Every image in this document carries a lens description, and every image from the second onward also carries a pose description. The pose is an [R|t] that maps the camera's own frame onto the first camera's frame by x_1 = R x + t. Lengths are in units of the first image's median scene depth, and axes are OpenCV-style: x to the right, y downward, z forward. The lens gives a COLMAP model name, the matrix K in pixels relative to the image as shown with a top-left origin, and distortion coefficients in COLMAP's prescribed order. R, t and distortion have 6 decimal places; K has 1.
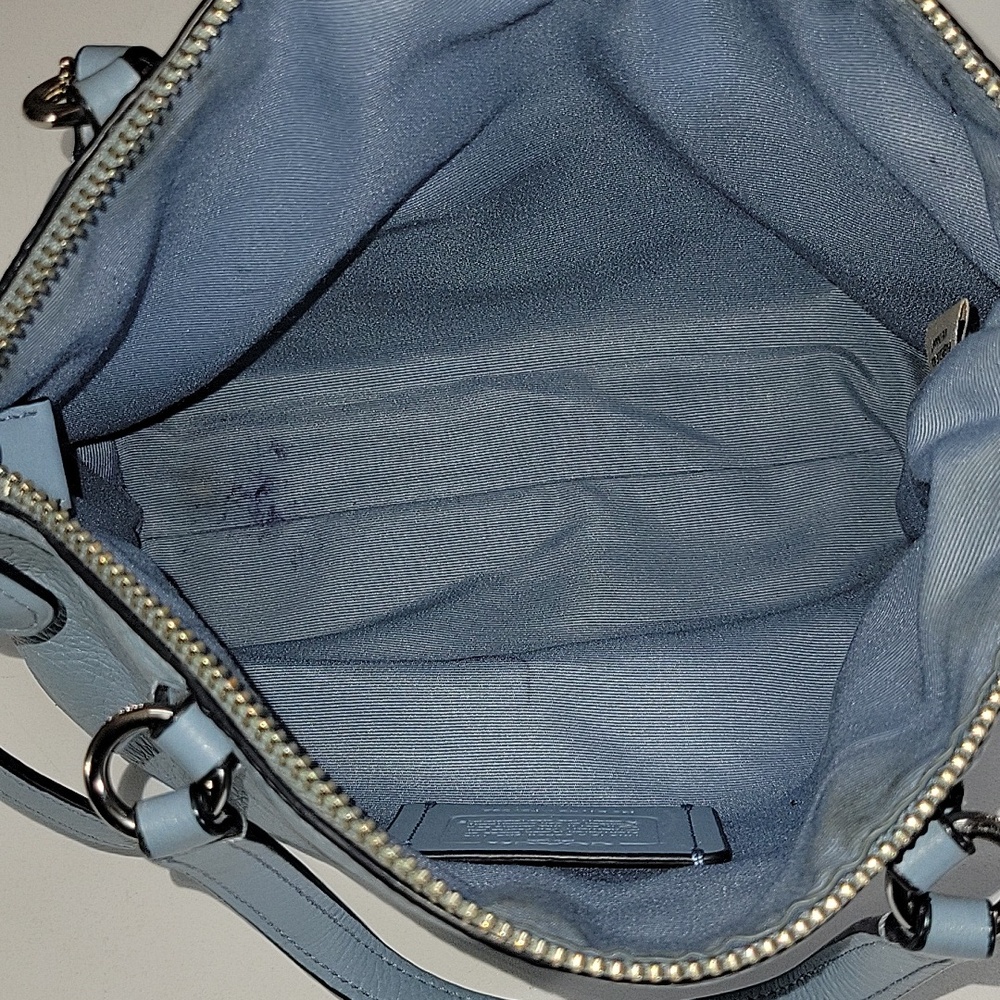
lens RADIAL K [[1693.8, 0, 500.0], [0, 1693.8, 500.0], [0, 0, 1]] dist [0.007012, 0.116209]
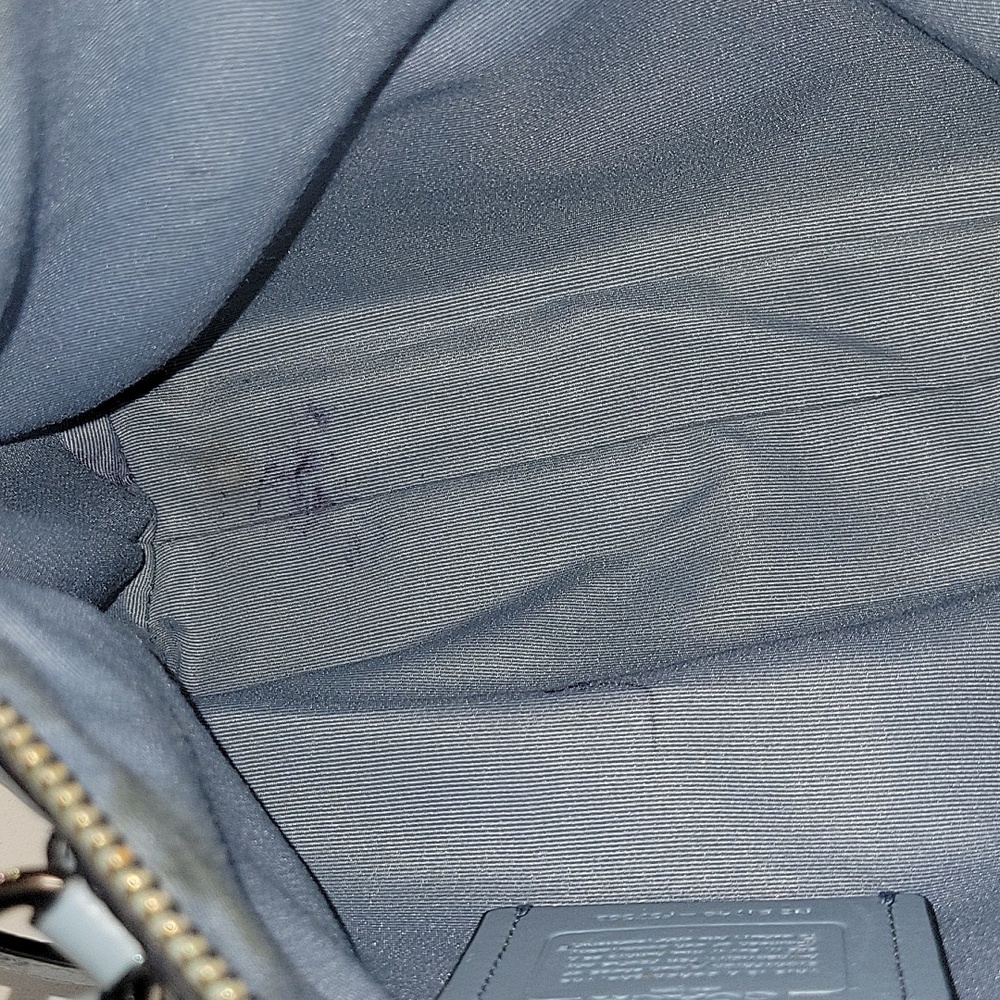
lens RADIAL K [[1693.8, 0, 500.0], [0, 1693.8, 500.0], [0, 0, 1]] dist [0.007012, 0.116209]
pose [[0.990930, -0.076161, -0.110712, 0.033163], [0.082093, 0.995368, 0.050039, -0.022591], [0.106388, -0.058674, 0.992592, 0.243543]]
